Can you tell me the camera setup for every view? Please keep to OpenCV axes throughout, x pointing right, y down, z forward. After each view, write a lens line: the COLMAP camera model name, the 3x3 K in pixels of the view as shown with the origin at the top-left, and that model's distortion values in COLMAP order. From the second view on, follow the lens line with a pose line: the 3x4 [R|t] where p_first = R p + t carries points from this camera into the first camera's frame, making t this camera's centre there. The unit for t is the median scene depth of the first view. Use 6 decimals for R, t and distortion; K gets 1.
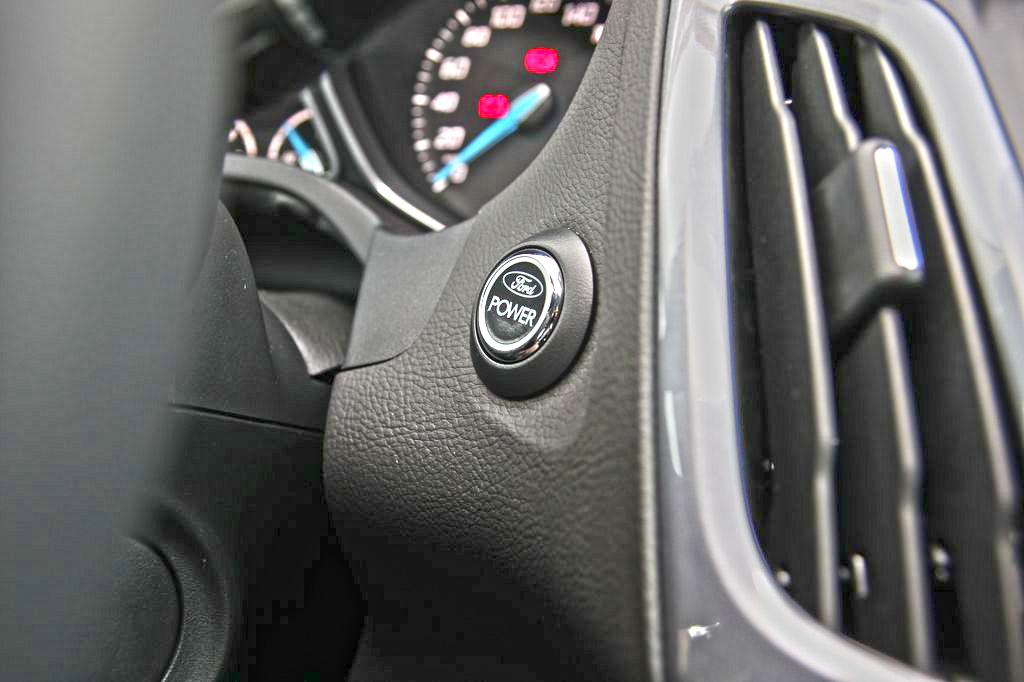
lens RADIAL K [[1194.7, 0, 511.0], [0, 1194.7, 342.6], [0, 0, 1]] dist [-0.017001, 0.000000]
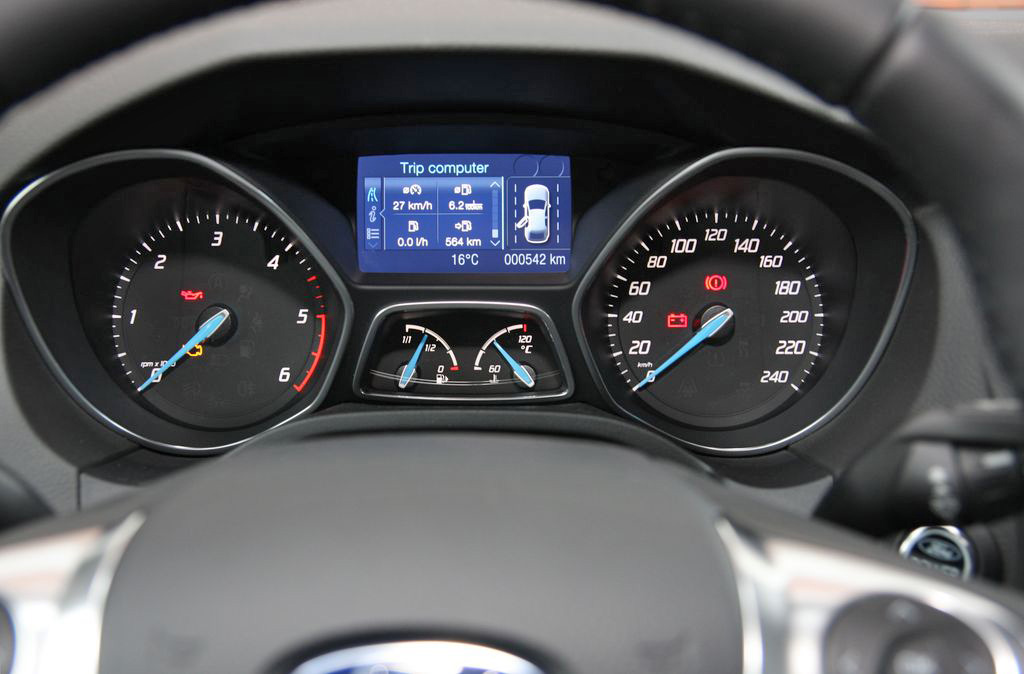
lens RADIAL K [[1456.6, 0, 508.6], [0, 1456.6, 337.5], [0, 0, 1]] dist [0.005162, 0.000000]
pose [[0.943886, -0.082870, 0.319705, -0.643365], [0.067407, 0.995971, 0.059151, -0.276946], [-0.323319, -0.034282, 0.945669, -0.339099]]
